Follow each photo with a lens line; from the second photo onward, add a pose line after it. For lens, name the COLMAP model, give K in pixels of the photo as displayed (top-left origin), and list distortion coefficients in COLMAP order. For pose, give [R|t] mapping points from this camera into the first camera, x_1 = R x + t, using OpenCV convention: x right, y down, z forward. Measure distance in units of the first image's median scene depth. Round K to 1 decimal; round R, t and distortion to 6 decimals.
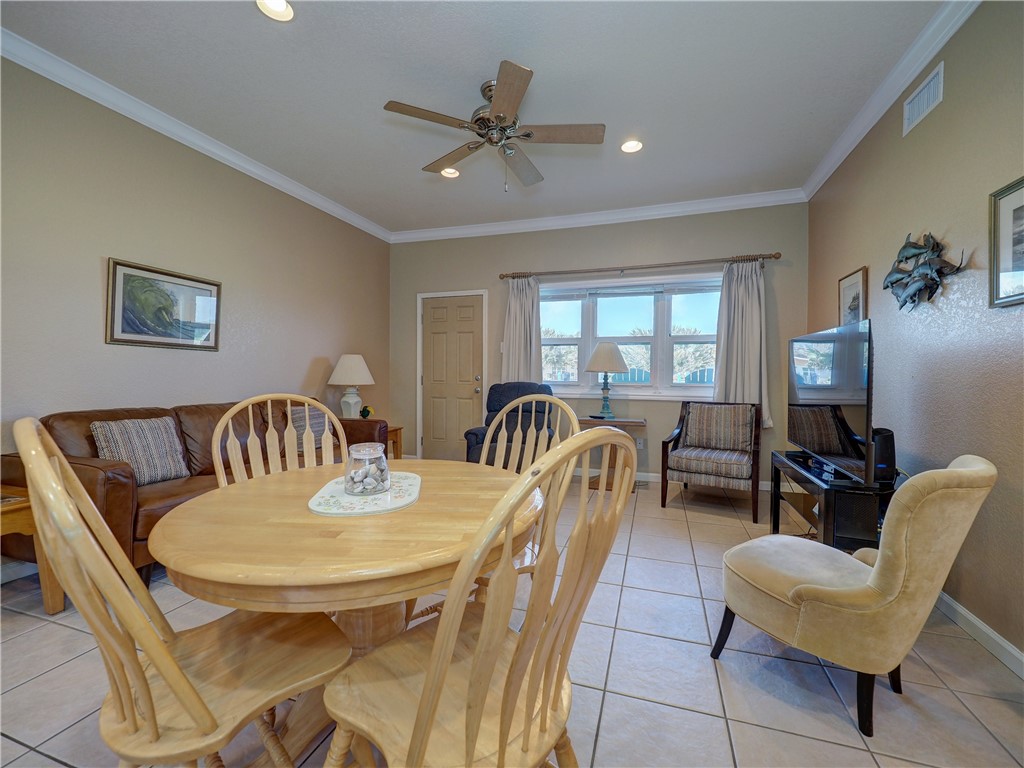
lens RADIAL K [[429.2, 0, 519.9], [0, 429.2, 385.4], [0, 0, 1]] dist [-0.004177, 0.000285]
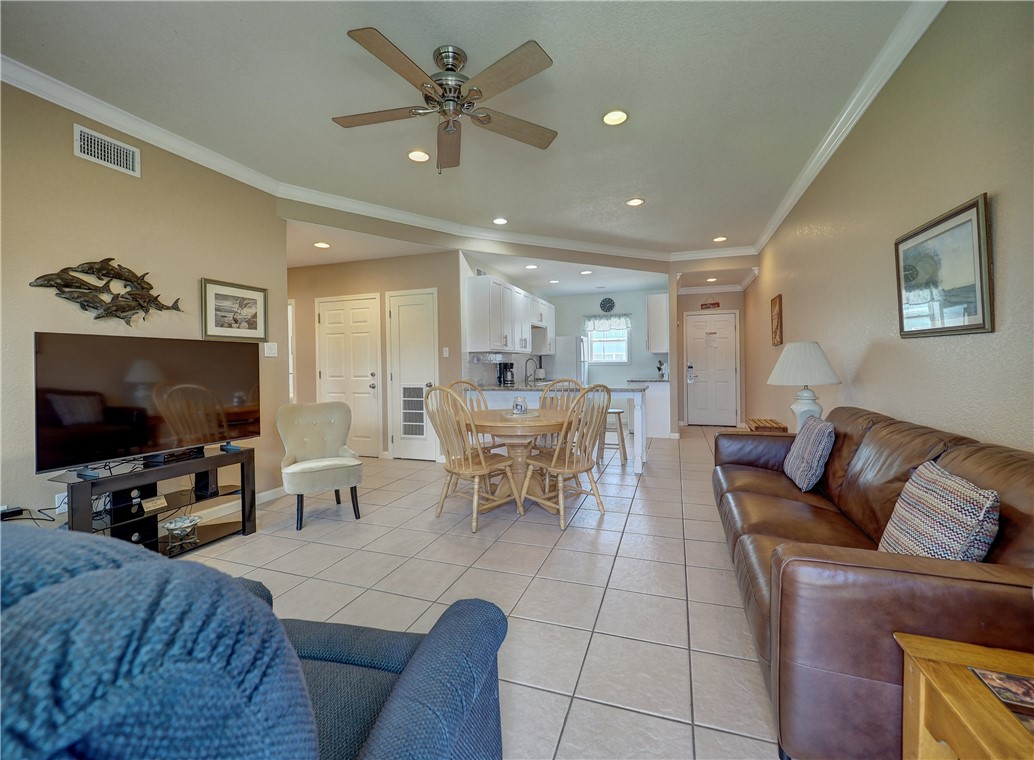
lens RADIAL K [[433.2, 0, 521.1], [0, 433.2, 371.7], [0, 0, 1]] dist [-0.000151, -0.010362]
pose [[-0.999546, 0.006831, 0.029341, -0.139245], [0.008140, 0.998966, 0.044737, -0.046888], [-0.029006, 0.044956, -0.998568, 1.188142]]
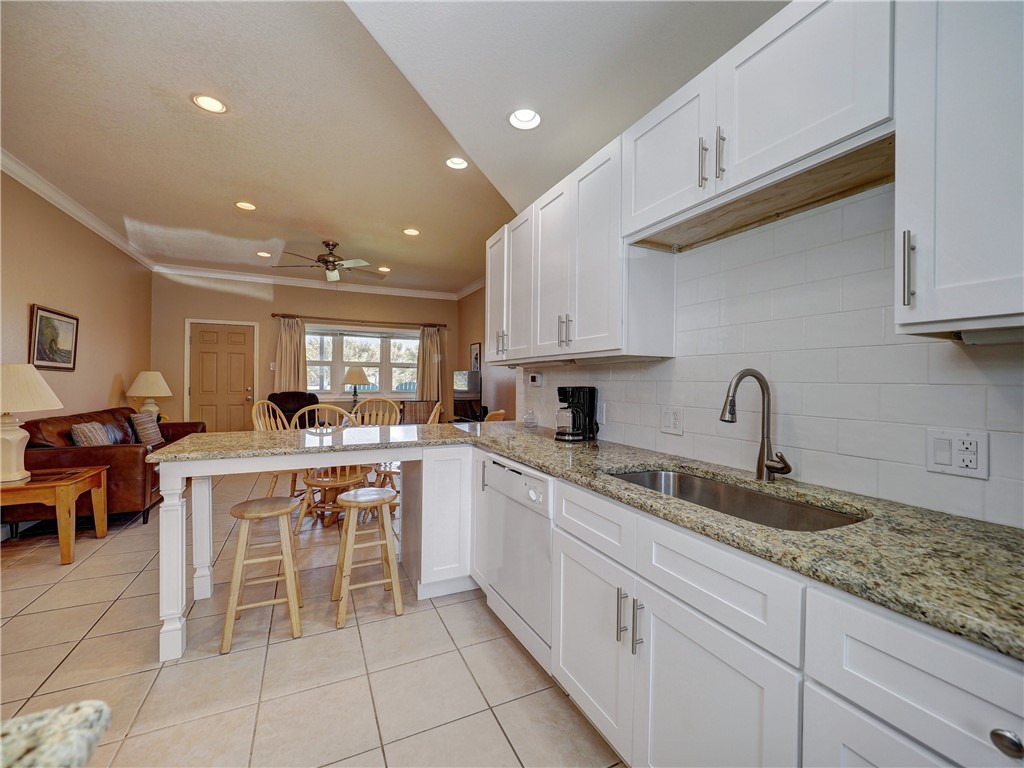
lens RADIAL K [[429.2, 0, 519.9], [0, 429.2, 385.4], [0, 0, 1]] dist [-0.004177, 0.000285]
pose [[0.721808, -0.006478, 0.692064, -0.493249], [0.013524, 0.999897, -0.004746, -0.012222], [-0.691962, 0.012785, 0.721821, -0.628422]]
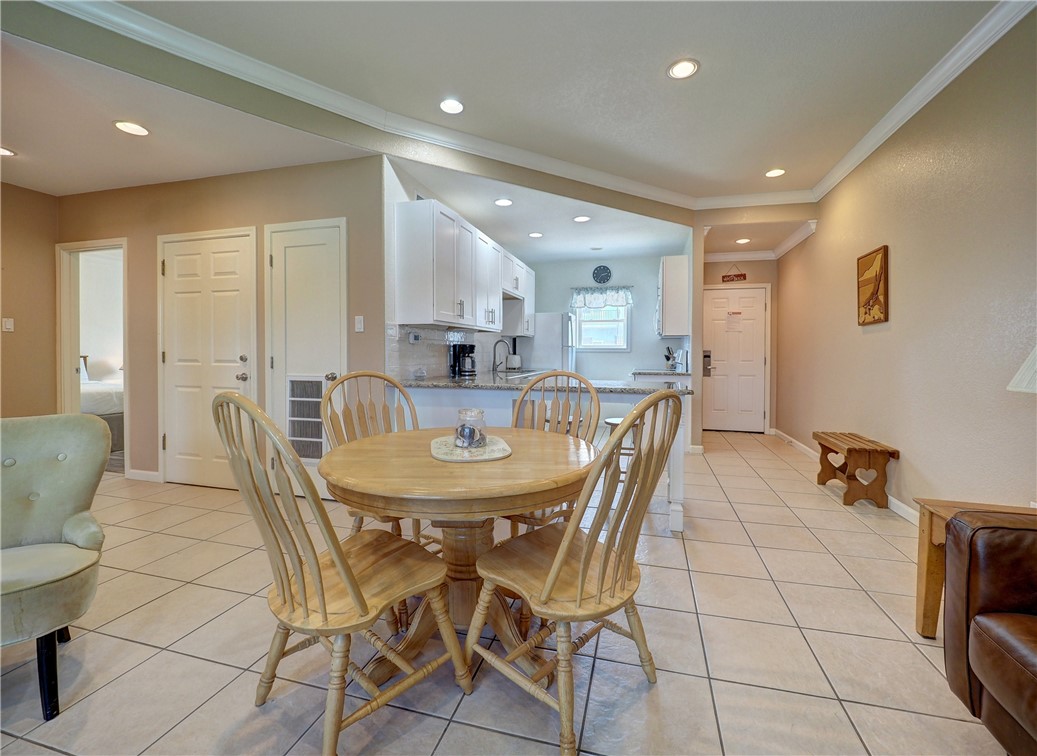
lens RADIAL K [[437.8, 0, 529.6], [0, 437.8, 361.0], [0, 0, 1]] dist [-0.008290, -0.000302]
pose [[-0.998722, -0.009325, -0.049663, -0.146413], [-0.011697, 0.998793, 0.047703, -0.023852], [0.049158, 0.048223, -0.997626, 0.730946]]
